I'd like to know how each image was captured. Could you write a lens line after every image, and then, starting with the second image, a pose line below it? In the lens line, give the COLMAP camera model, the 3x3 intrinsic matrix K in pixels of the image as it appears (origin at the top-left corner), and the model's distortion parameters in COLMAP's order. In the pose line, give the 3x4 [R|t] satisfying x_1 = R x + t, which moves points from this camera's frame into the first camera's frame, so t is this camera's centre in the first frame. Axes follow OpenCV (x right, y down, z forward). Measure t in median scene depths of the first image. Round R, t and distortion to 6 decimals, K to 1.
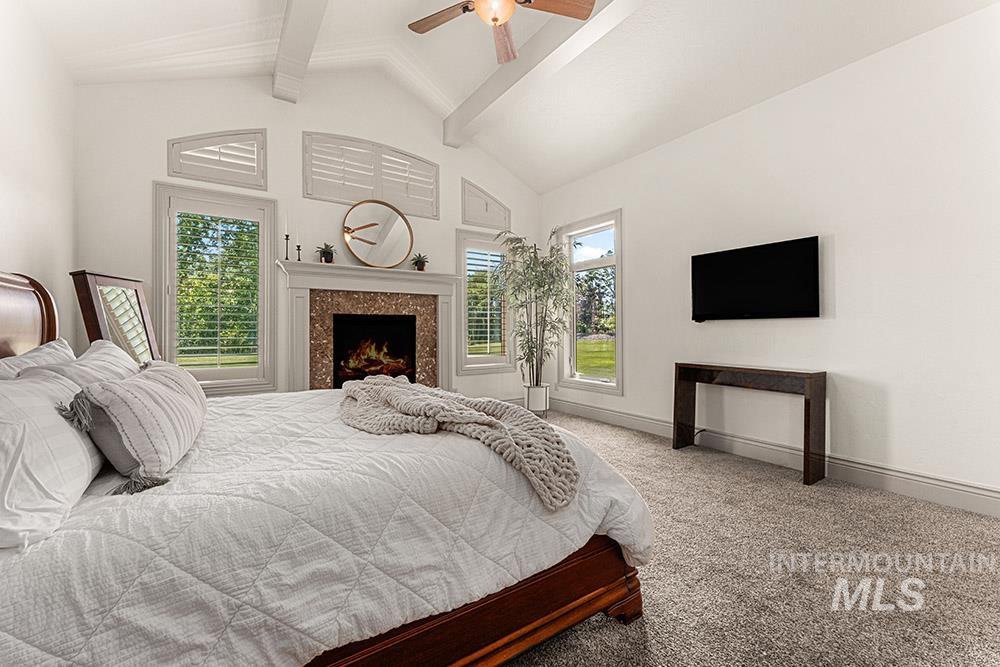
lens RADIAL K [[404.5, 0, 494.8], [0, 404.5, 330.7], [0, 0, 1]] dist [-0.007447, 0.001177]
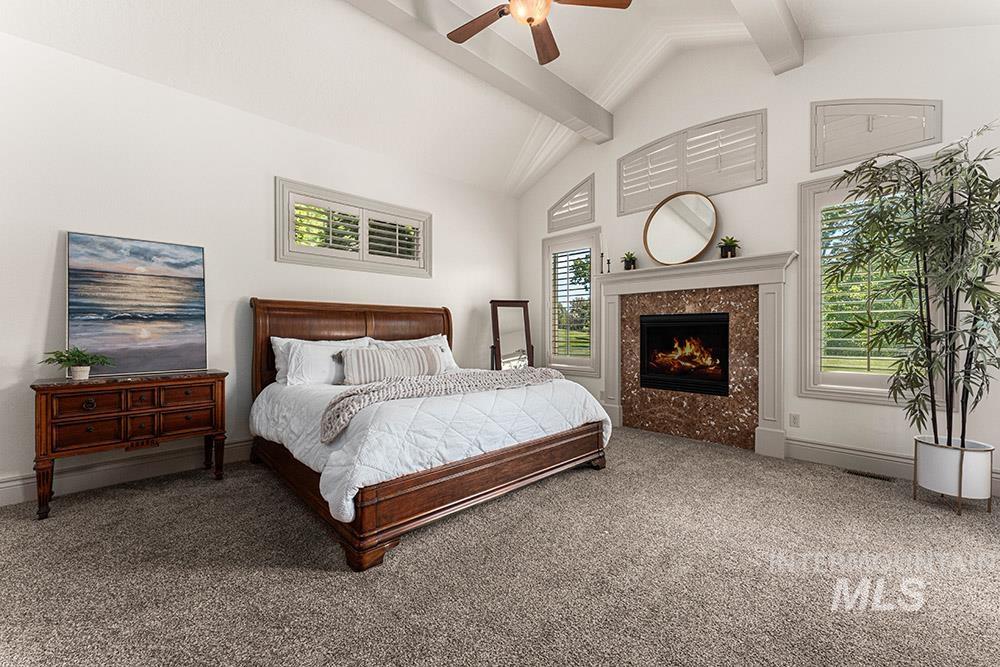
lens RADIAL K [[404.5, 0, 494.8], [0, 404.5, 332.7], [0, 0, 1]] dist [-0.007447, 0.001177]
pose [[0.152825, 0.012058, -0.988180, 0.583382], [0.005884, 0.999897, 0.013111, -0.011864], [0.988236, -0.007818, 0.152738, 0.435289]]
